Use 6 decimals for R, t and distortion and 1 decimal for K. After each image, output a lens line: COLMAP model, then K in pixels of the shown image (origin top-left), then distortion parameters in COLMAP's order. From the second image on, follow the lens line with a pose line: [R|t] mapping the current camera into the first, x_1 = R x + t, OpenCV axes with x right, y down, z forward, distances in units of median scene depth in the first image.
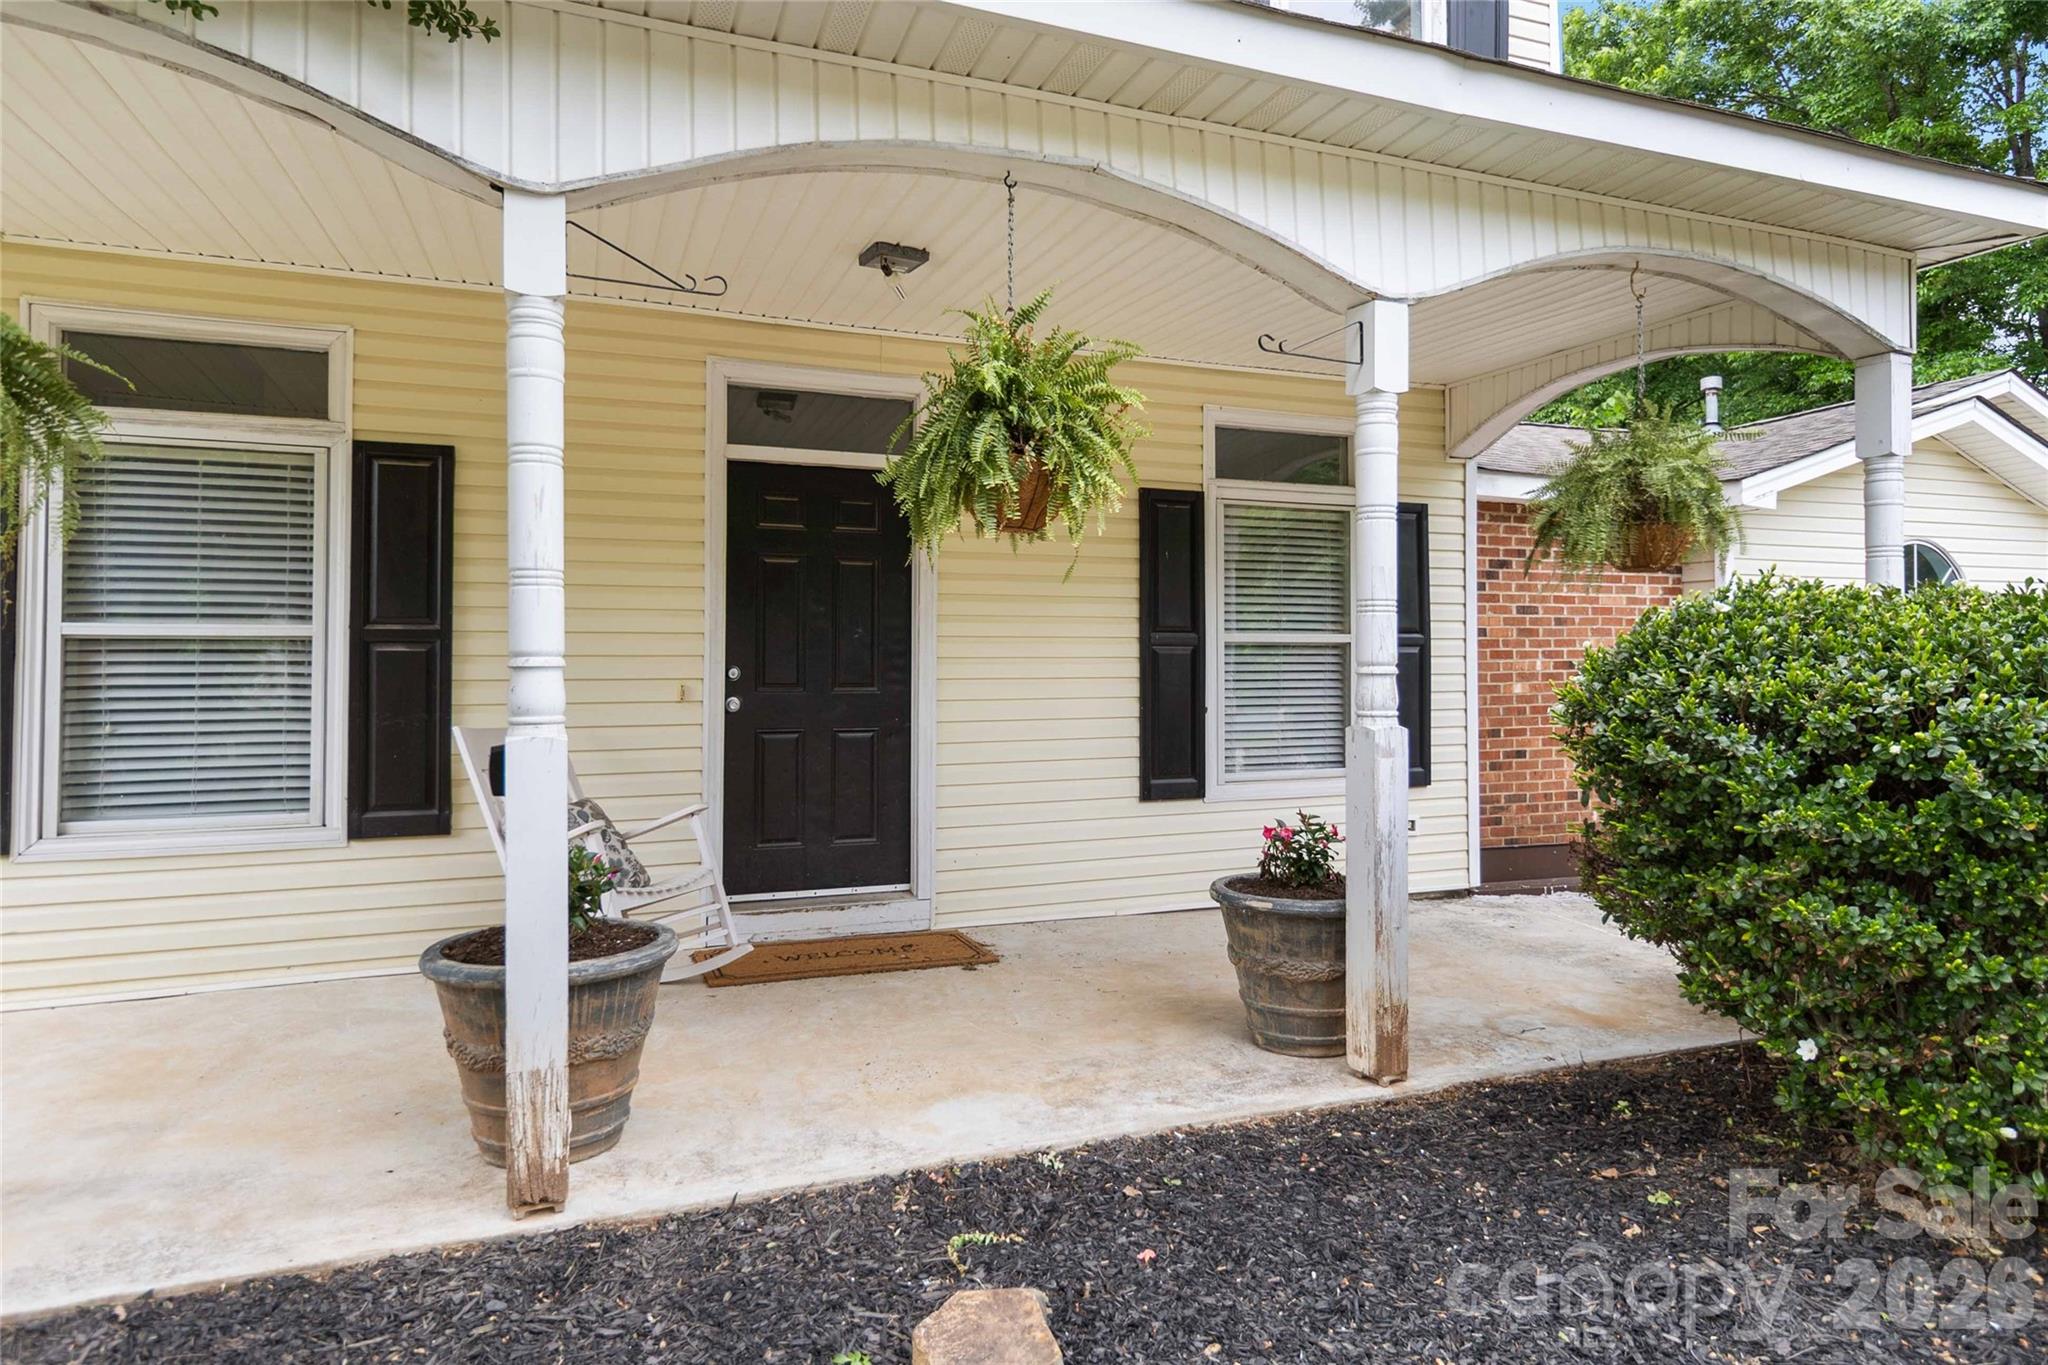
lens RADIAL K [[1156.0, 0, 1028.9], [0, 1156.0, 605.8], [0, 0, 1]] dist [0.000290, -0.000007]
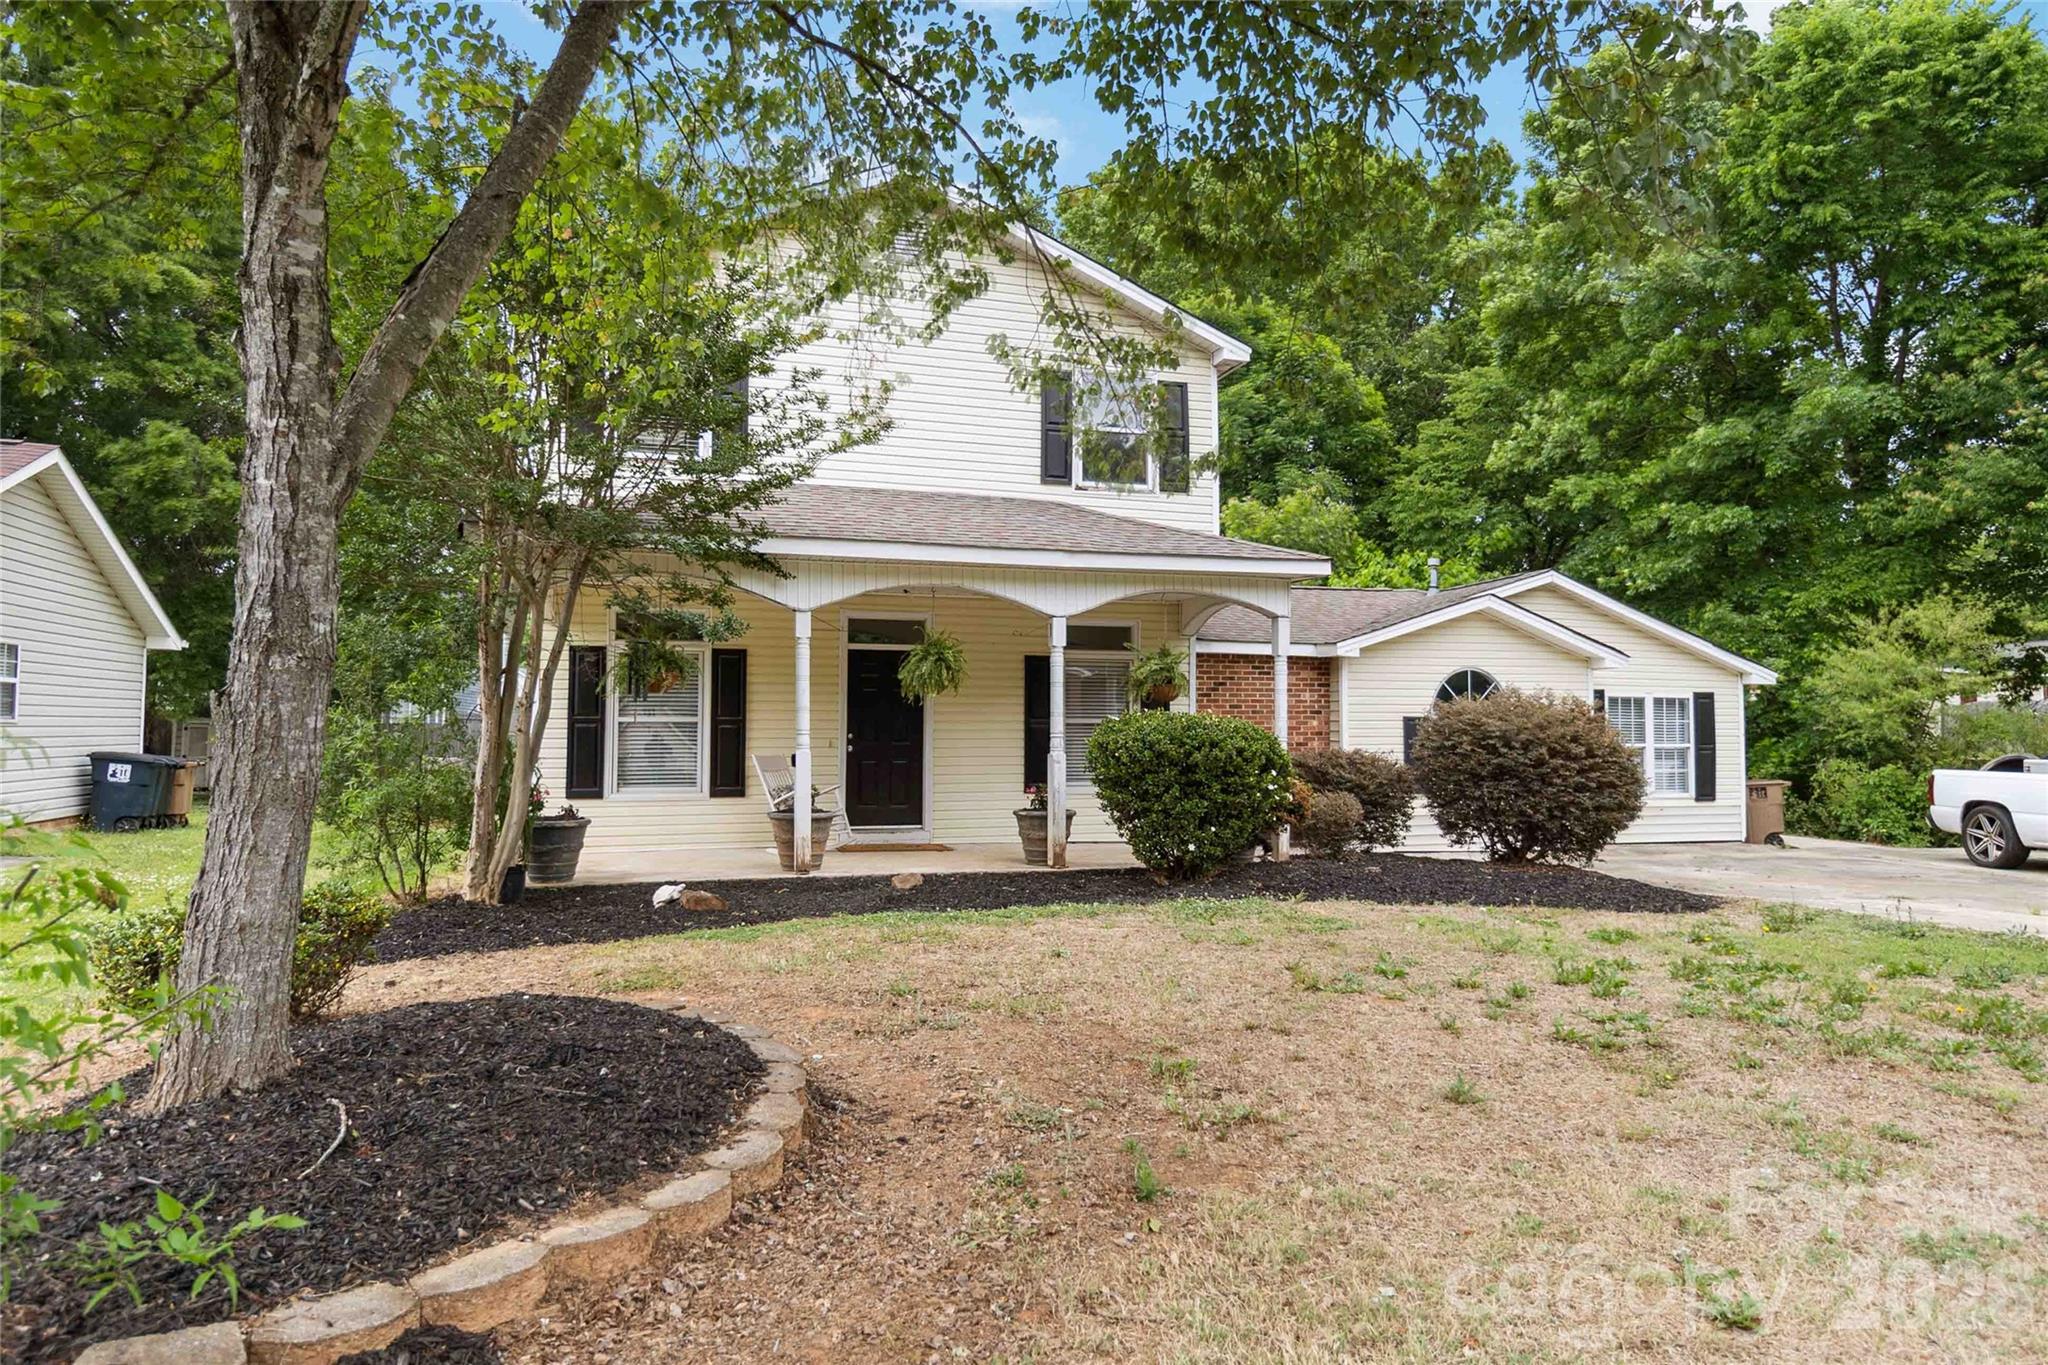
lens RADIAL K [[1106.9, 0, 1021.4], [0, 1106.9, 614.6], [0, 0, 1]] dist [-0.000626, 0.000200]
pose [[0.996366, -0.006820, -0.084900, 0.350126], [0.002221, 0.998530, -0.054157, -0.080796], [0.085144, 0.053771, 0.994917, -1.500108]]
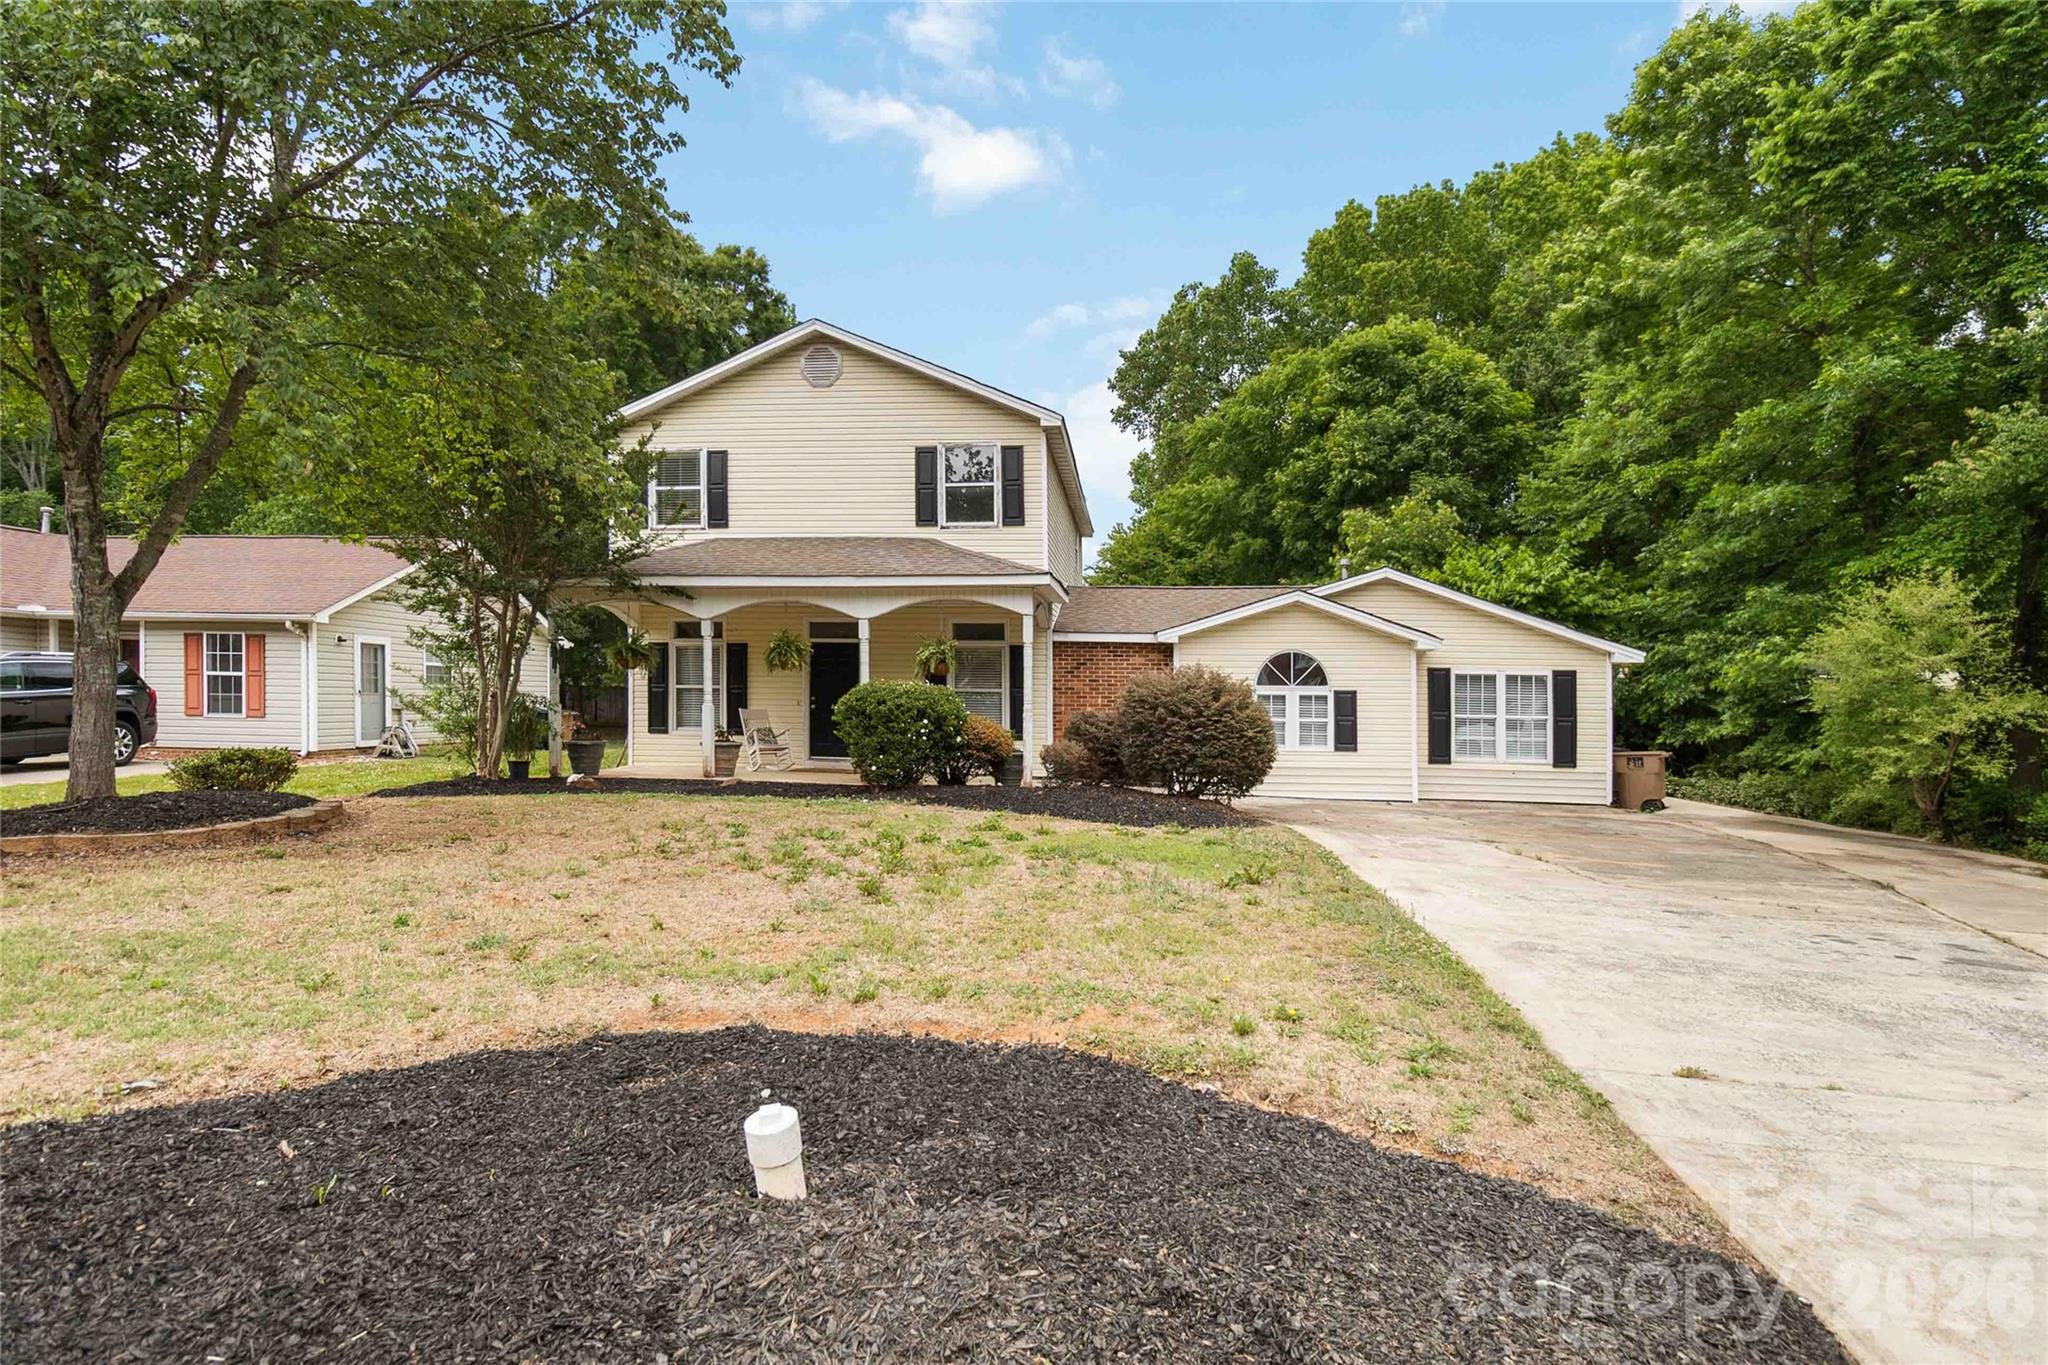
lens RADIAL K [[898.7, 0, 1024.0], [0, 898.7, 682.5], [0, 0, 1]] dist [0.000719, -0.000043]
pose [[0.892626, 0.001972, -0.450793, 1.910710], [0.007292, 0.999796, 0.018812, -0.051481], [0.450738, -0.020079, 0.892430, -1.498231]]
